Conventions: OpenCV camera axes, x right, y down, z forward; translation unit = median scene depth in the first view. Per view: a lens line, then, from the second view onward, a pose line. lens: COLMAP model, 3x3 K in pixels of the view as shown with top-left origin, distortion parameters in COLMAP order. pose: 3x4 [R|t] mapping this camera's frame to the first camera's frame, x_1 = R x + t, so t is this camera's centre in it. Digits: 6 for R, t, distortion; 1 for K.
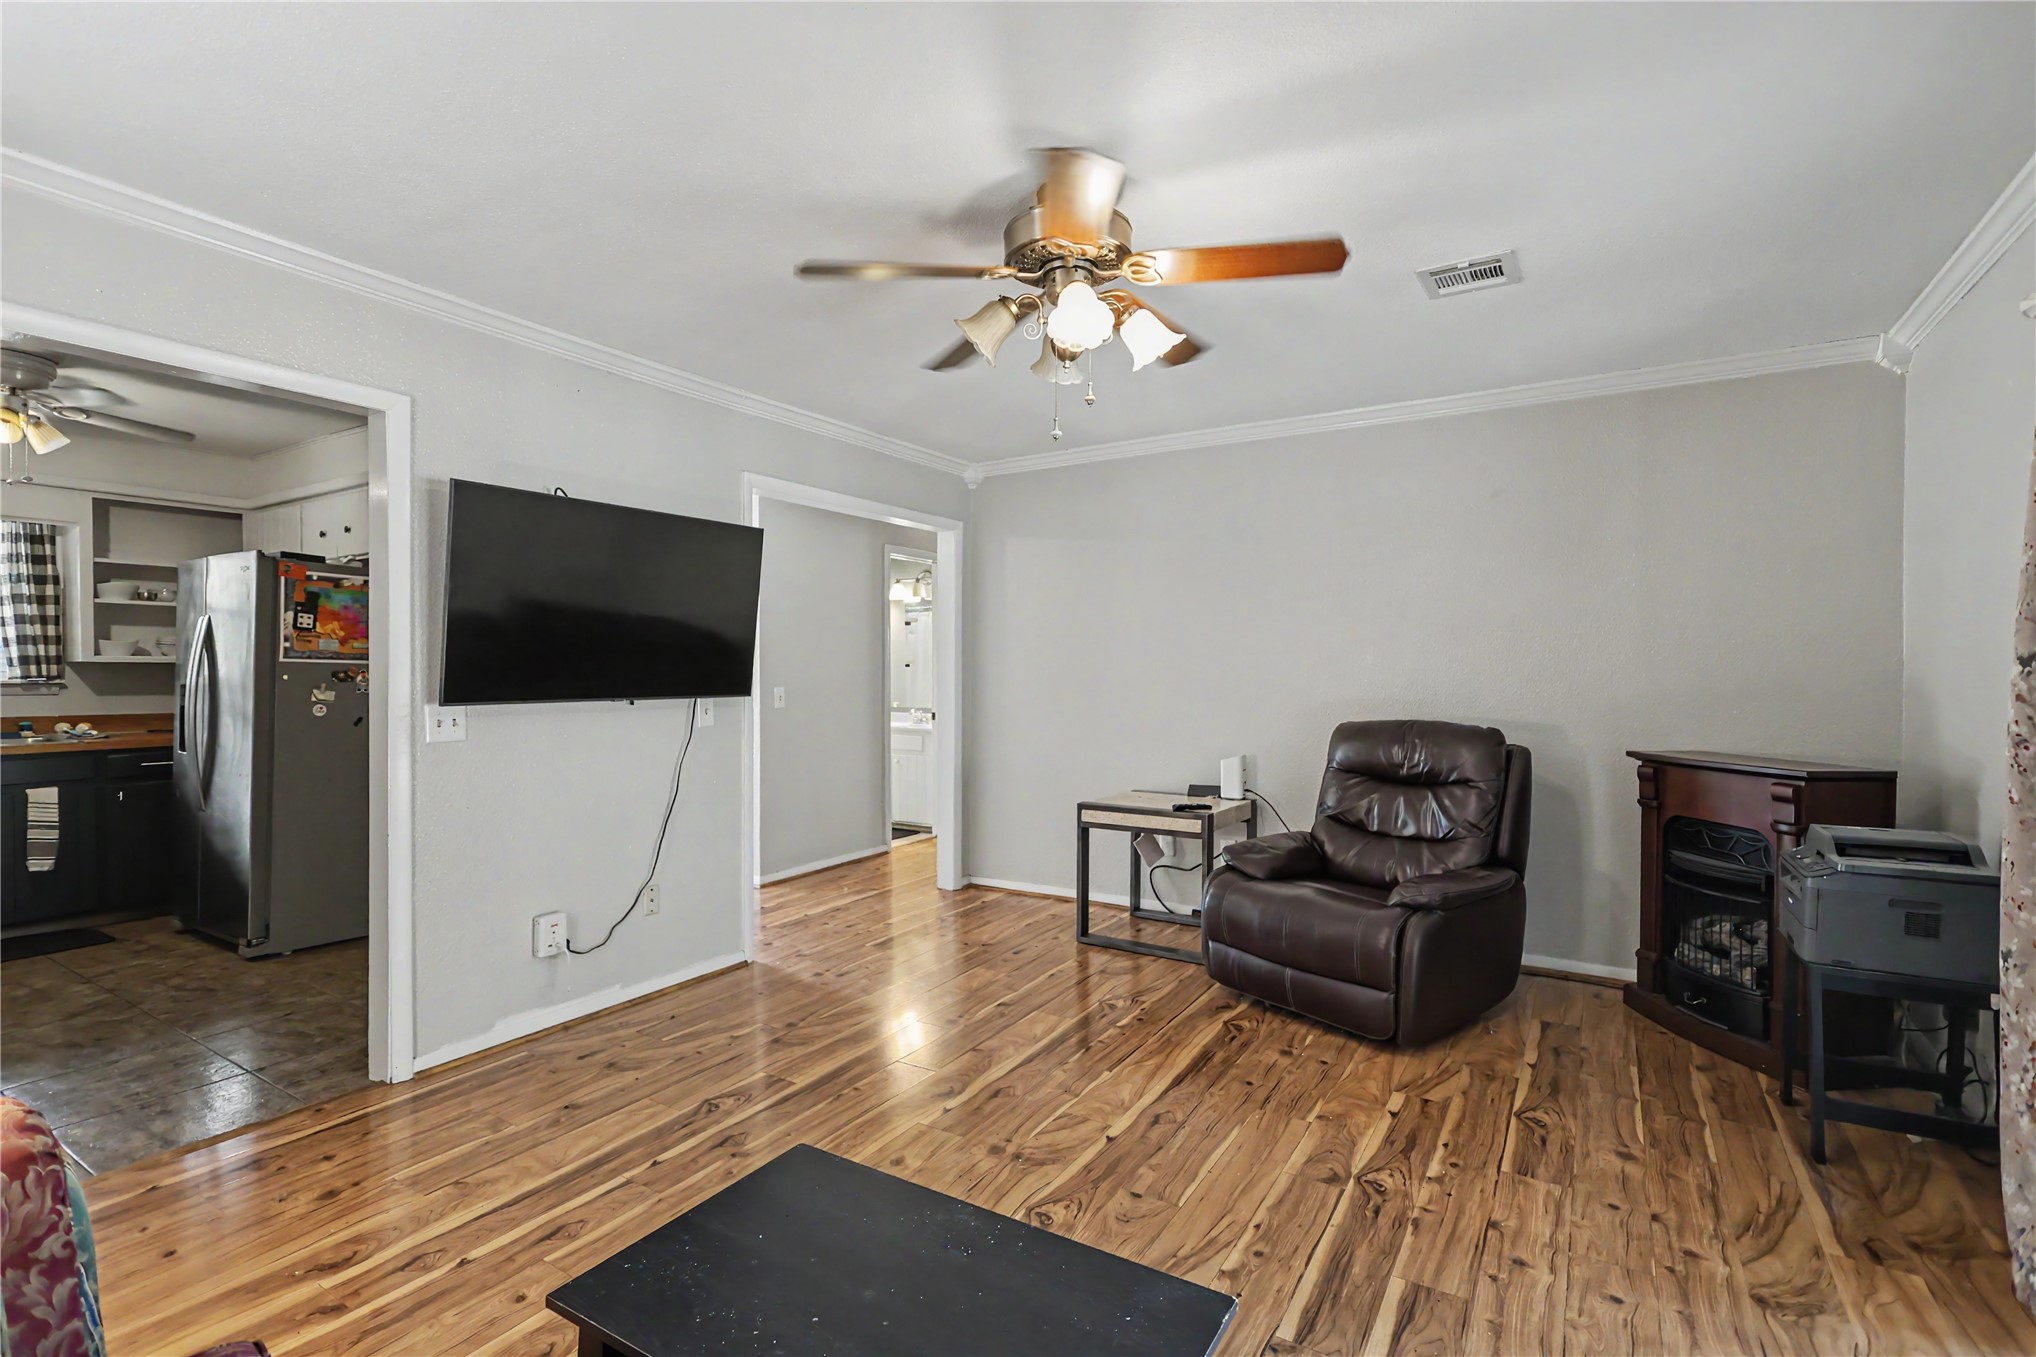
lens RADIAL K [[942.1, 0, 1013.5], [0, 942.1, 675.5], [0, 0, 1]] dist [0.002195, 0.000282]
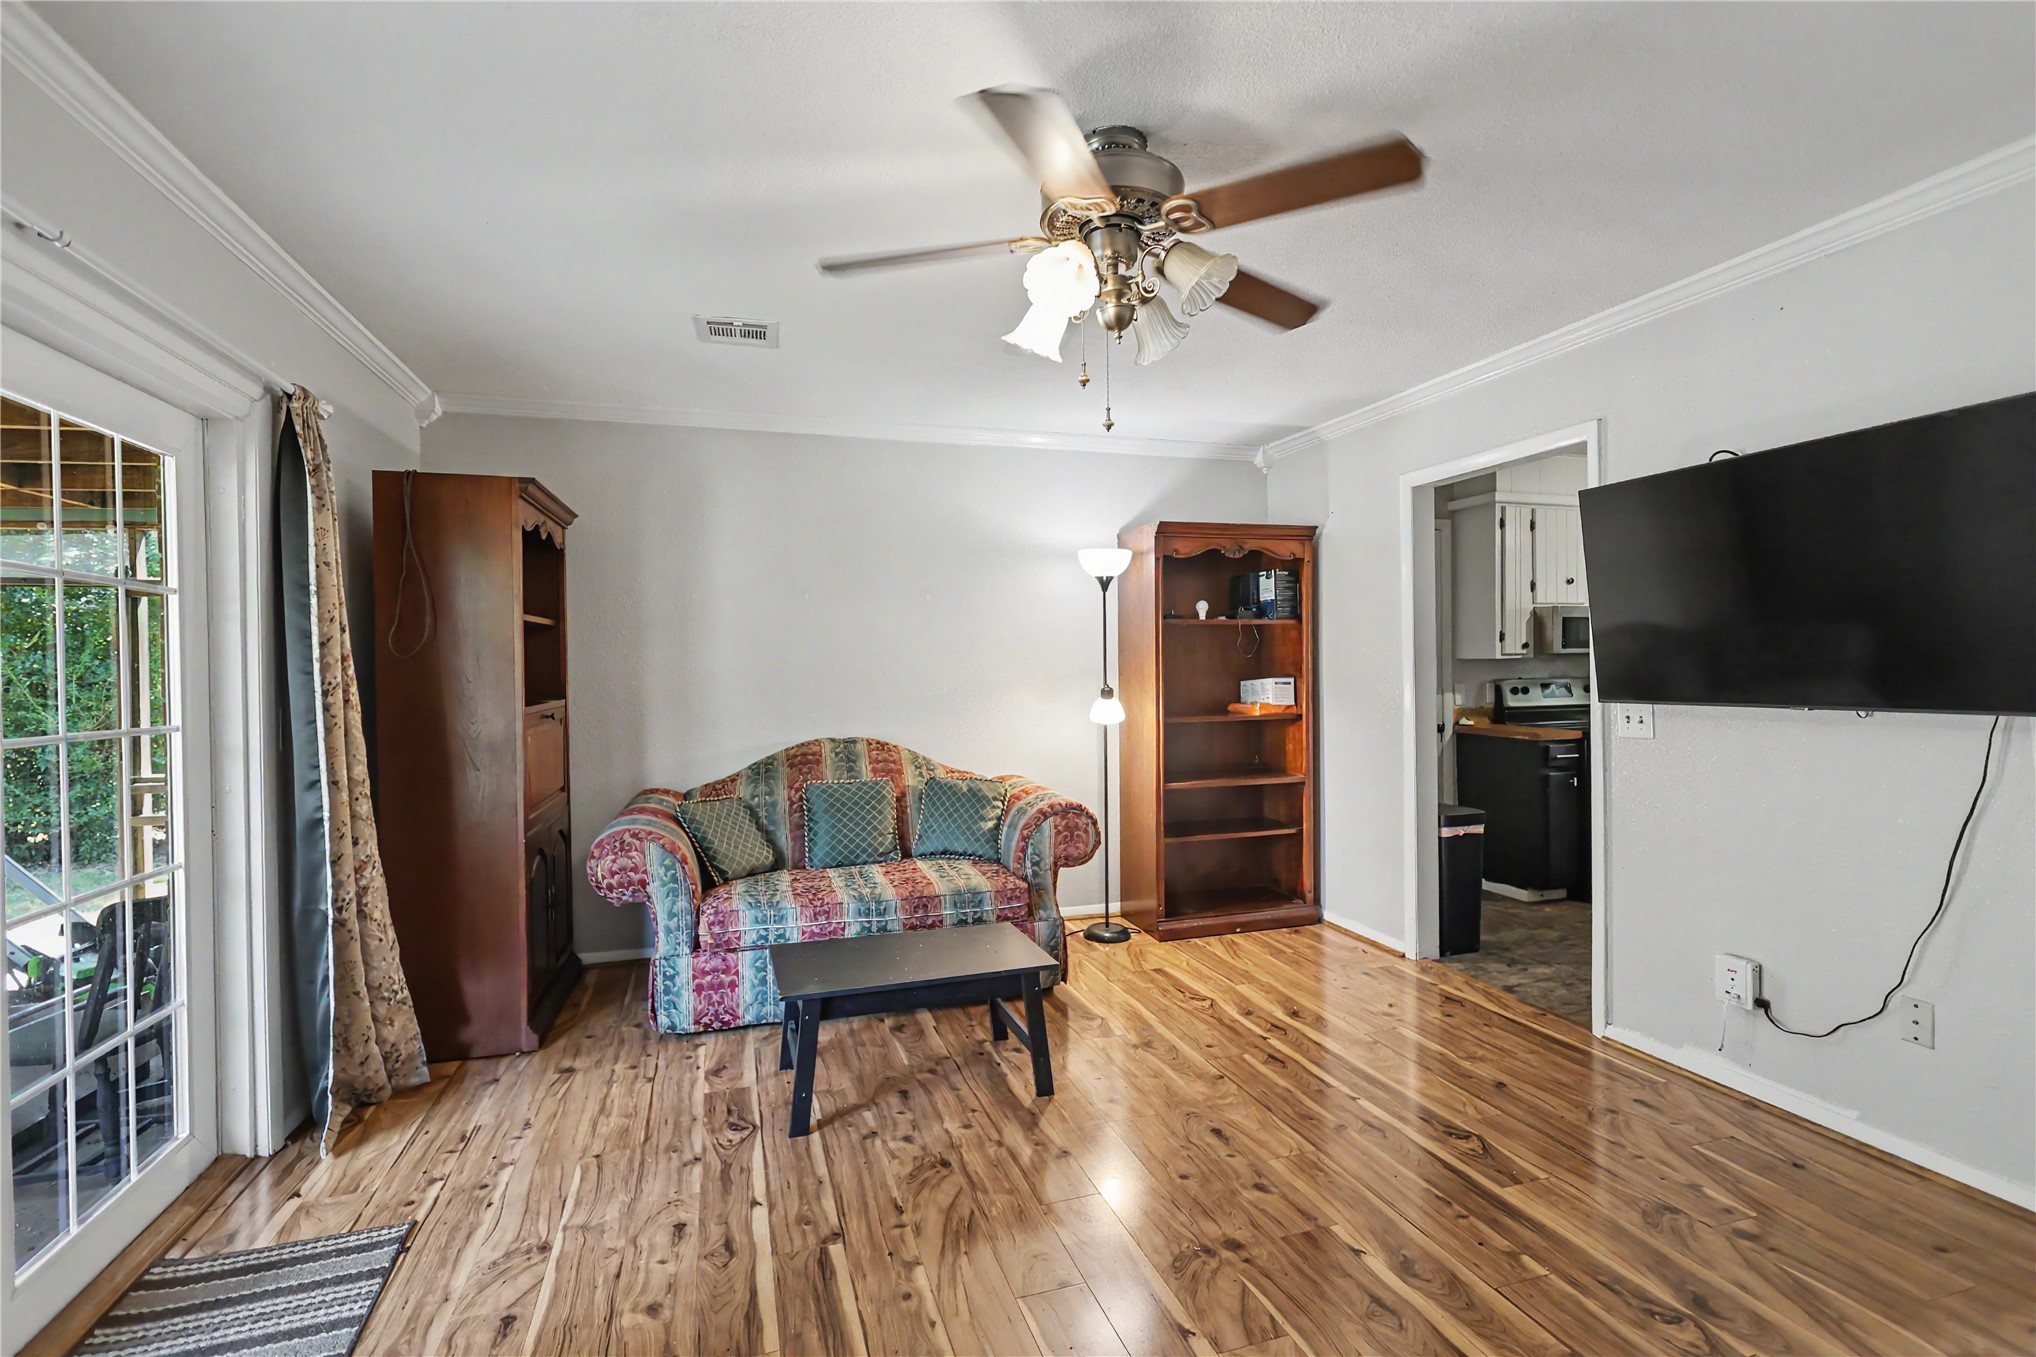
lens RADIAL K [[942.1, 0, 1023.9], [0, 942.1, 682.7], [0, 0, 1]] dist [0.002195, 0.000282]
pose [[-0.642848, 0.020299, -0.765725, 0.417032], [0.008862, 0.999779, 0.019064, -0.010372], [0.765942, 0.005469, -0.642886, 0.787434]]
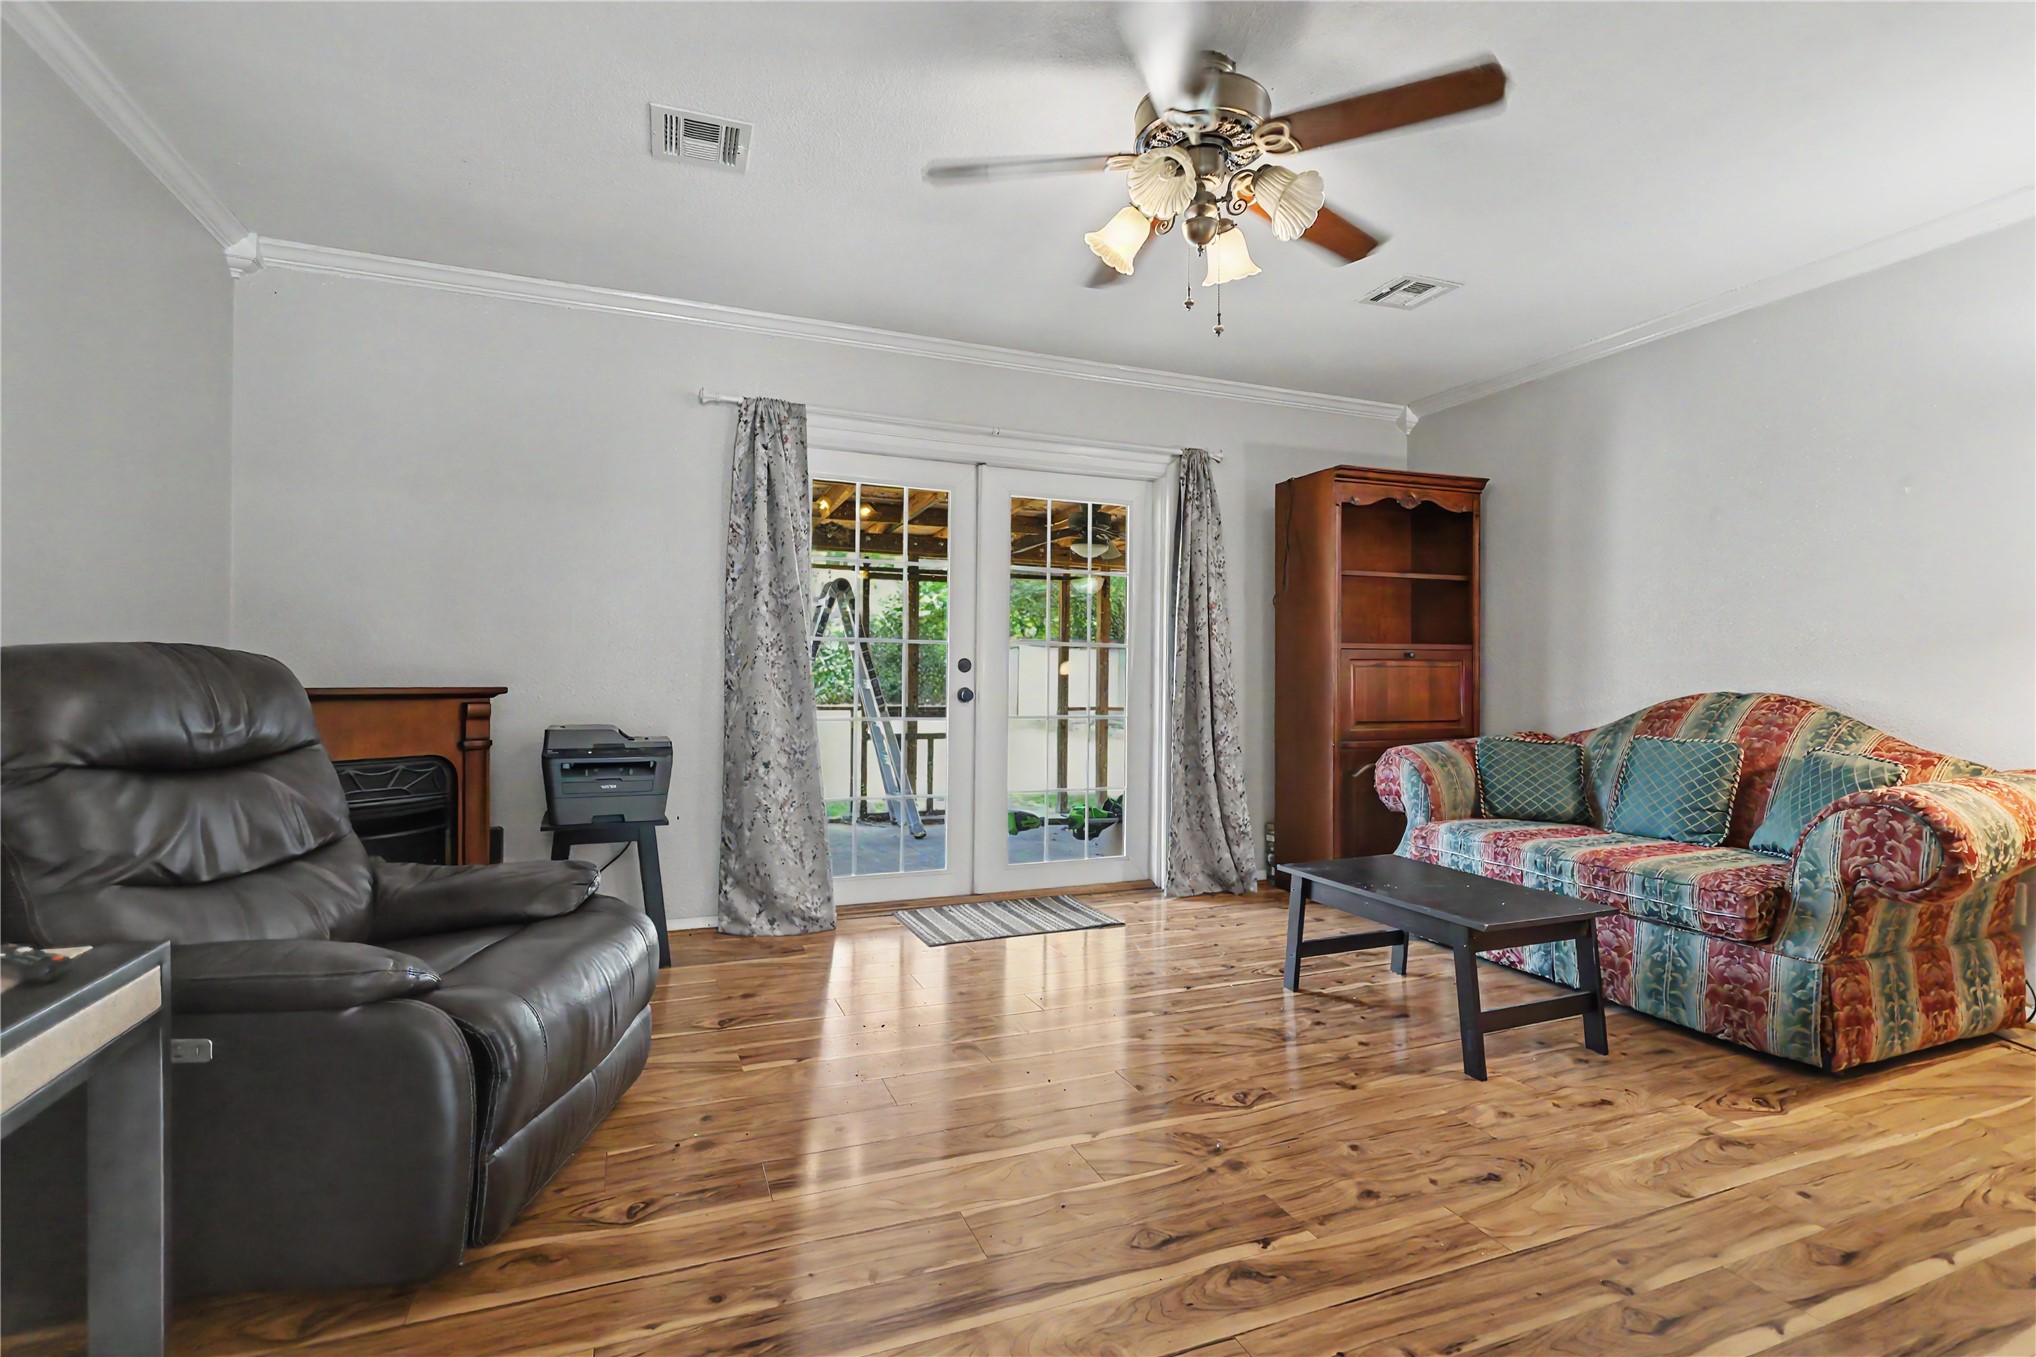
lens RADIAL K [[942.1, 0, 1011.3], [0, 942.1, 679.3], [0, 0, 1]] dist [0.002195, 0.000282]
pose [[-0.808858, -0.008256, 0.587946, -0.184741], [-0.004673, 0.999960, 0.007612, 0.050780], [-0.587986, 0.003409, -0.808864, 0.985937]]
